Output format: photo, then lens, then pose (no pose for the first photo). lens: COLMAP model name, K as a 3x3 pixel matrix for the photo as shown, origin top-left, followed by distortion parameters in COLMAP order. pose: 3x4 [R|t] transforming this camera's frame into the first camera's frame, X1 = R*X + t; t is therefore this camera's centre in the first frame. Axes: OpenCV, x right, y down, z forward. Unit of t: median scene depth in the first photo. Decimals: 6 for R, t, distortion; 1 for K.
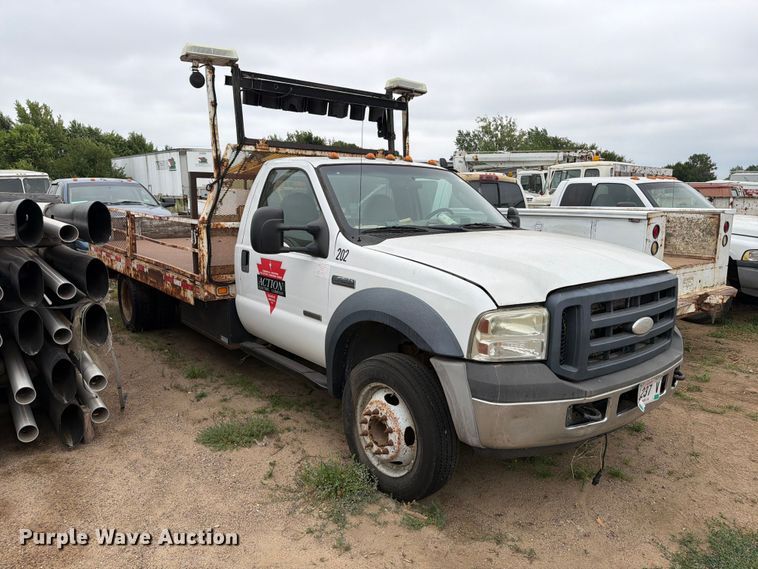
lens RADIAL K [[527.2, 0, 371.6], [0, 527.2, 286.3], [0, 0, 1]] dist [0.047372, -0.069934]
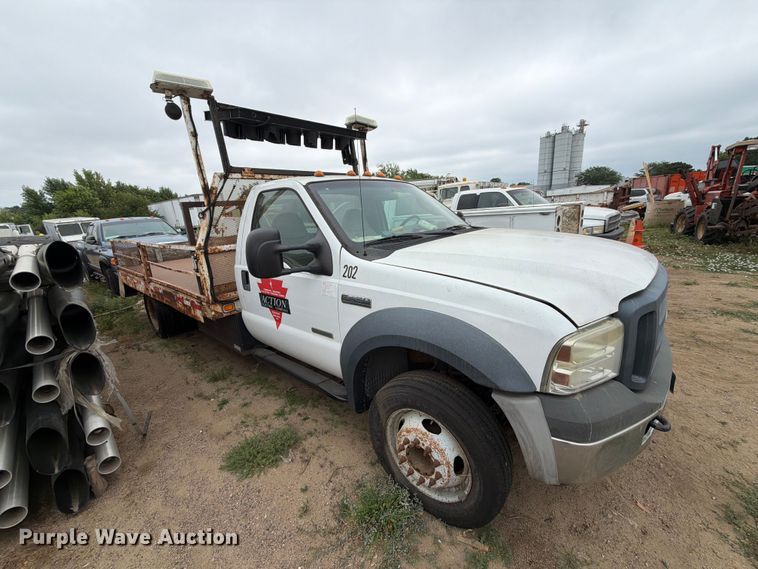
lens RADIAL K [[297.8, 0, 378.6], [0, 297.8, 285.0], [0, 0, 1]] dist [-0.008615, 0.001573]
pose [[0.979283, -0.121605, 0.161915, -0.081798], [0.110126, 0.990844, 0.078111, -0.062539], [-0.169931, -0.058662, 0.983708, 0.397856]]
